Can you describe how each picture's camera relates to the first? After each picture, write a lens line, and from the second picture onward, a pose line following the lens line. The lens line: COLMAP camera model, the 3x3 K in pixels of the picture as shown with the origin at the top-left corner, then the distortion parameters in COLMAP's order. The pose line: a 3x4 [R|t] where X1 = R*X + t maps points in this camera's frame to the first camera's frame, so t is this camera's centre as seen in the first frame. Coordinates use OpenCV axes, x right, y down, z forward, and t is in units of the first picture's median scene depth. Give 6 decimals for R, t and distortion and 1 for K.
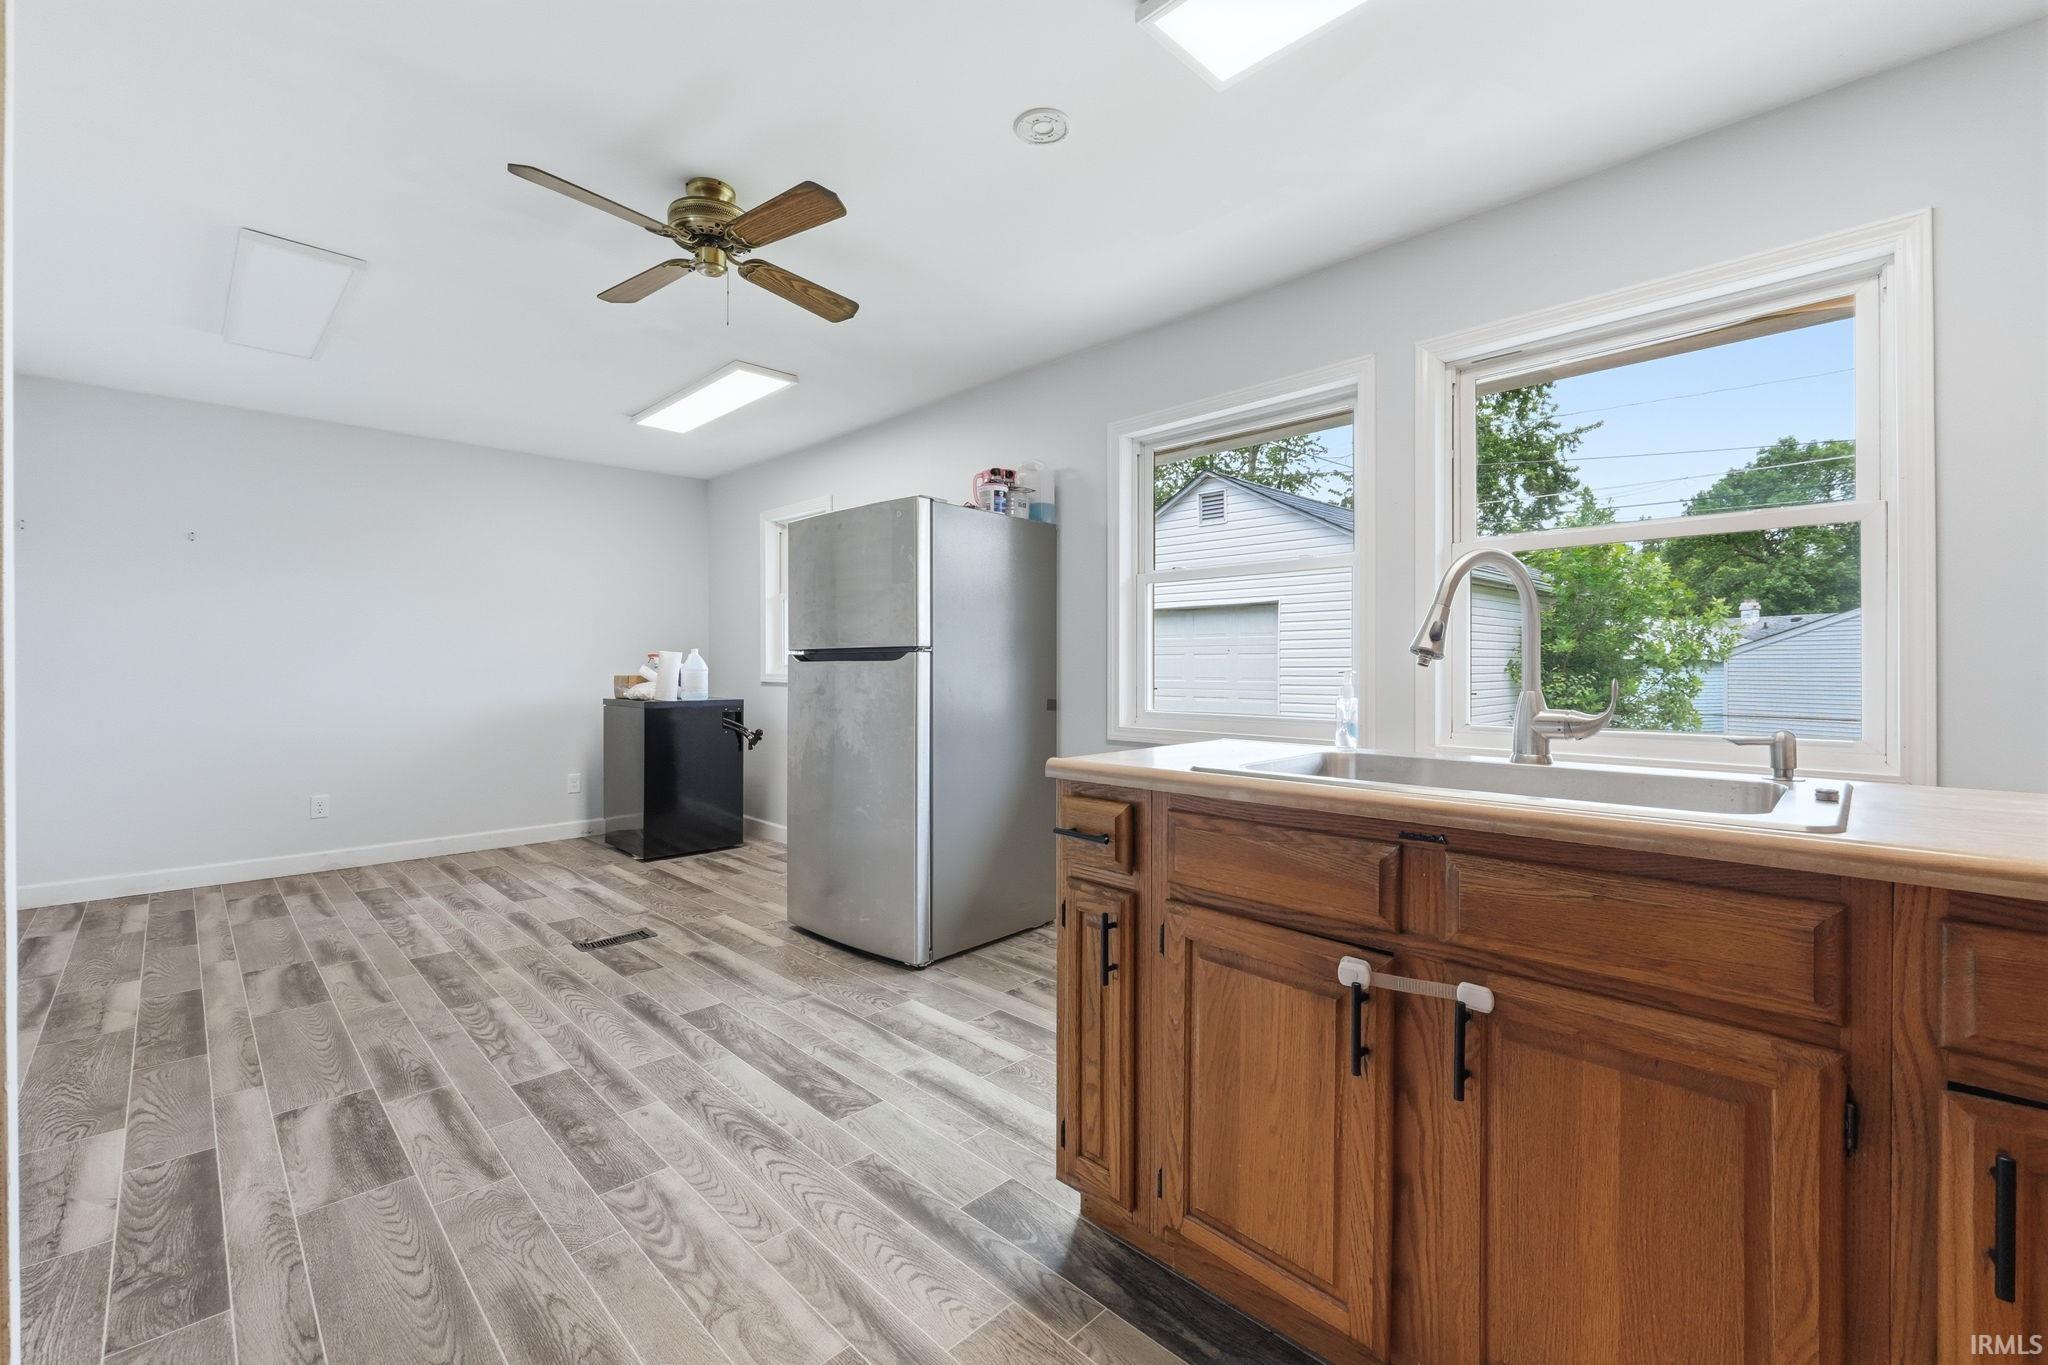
lens RADIAL K [[867.5, 0, 1021.4], [0, 867.5, 667.7], [0, 0, 1]] dist [-0.000167, -0.000339]
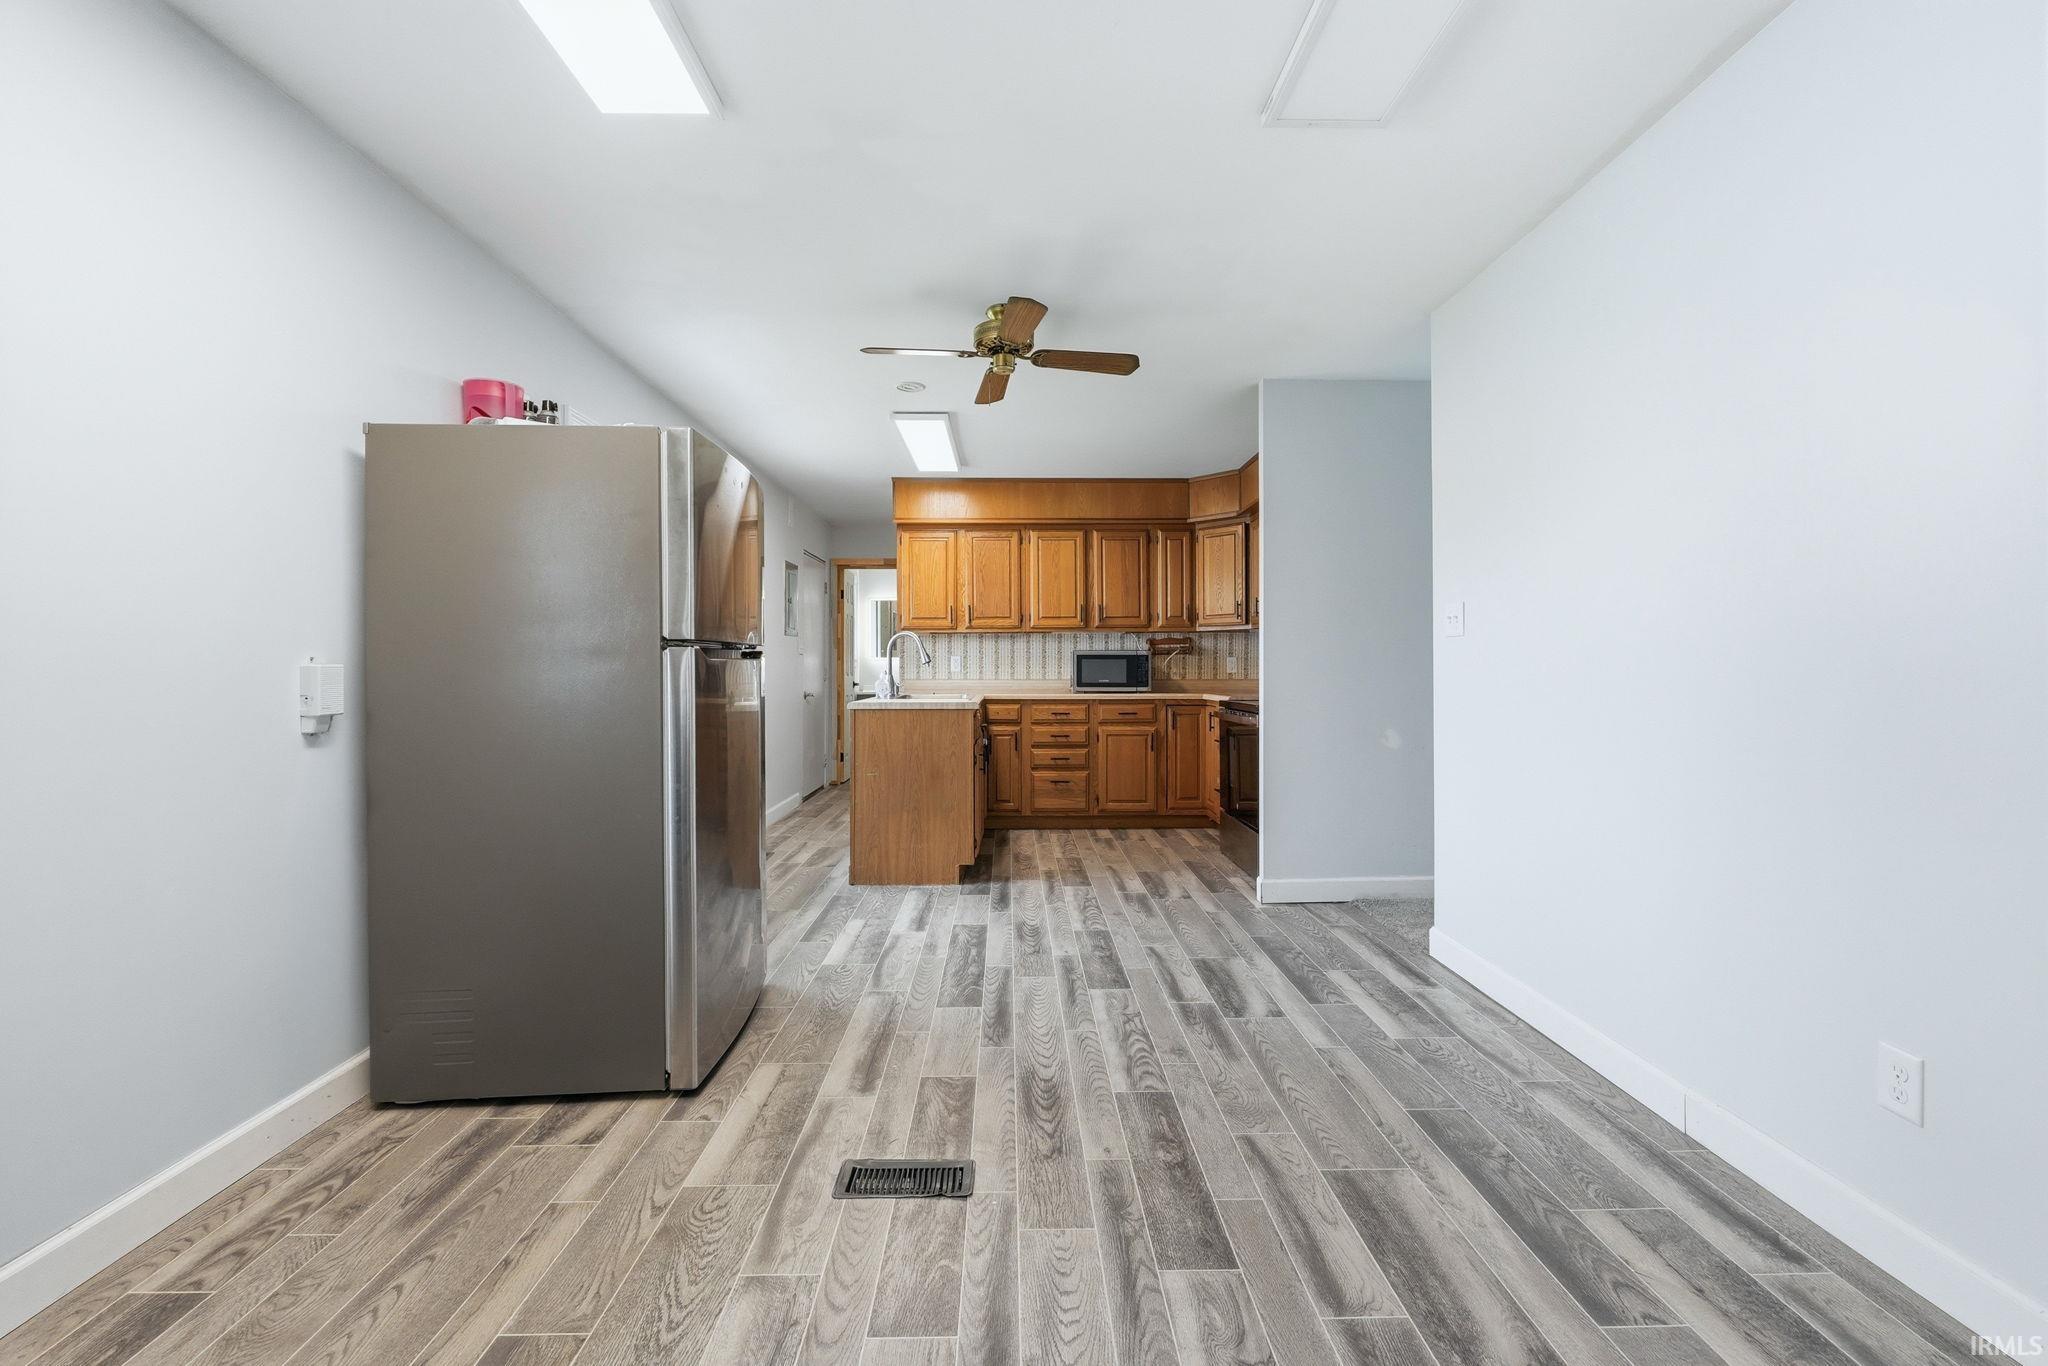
lens RADIAL K [[867.5, 0, 1021.4], [0, 867.5, 668.2], [0, 0, 1]] dist [-0.000167, -0.000339]
pose [[-0.726070, -0.000747, 0.687621, -1.242213], [0.002094, 0.999992, 0.003296, -0.003449], [-0.687618, 0.003833, -0.726063, 1.873566]]
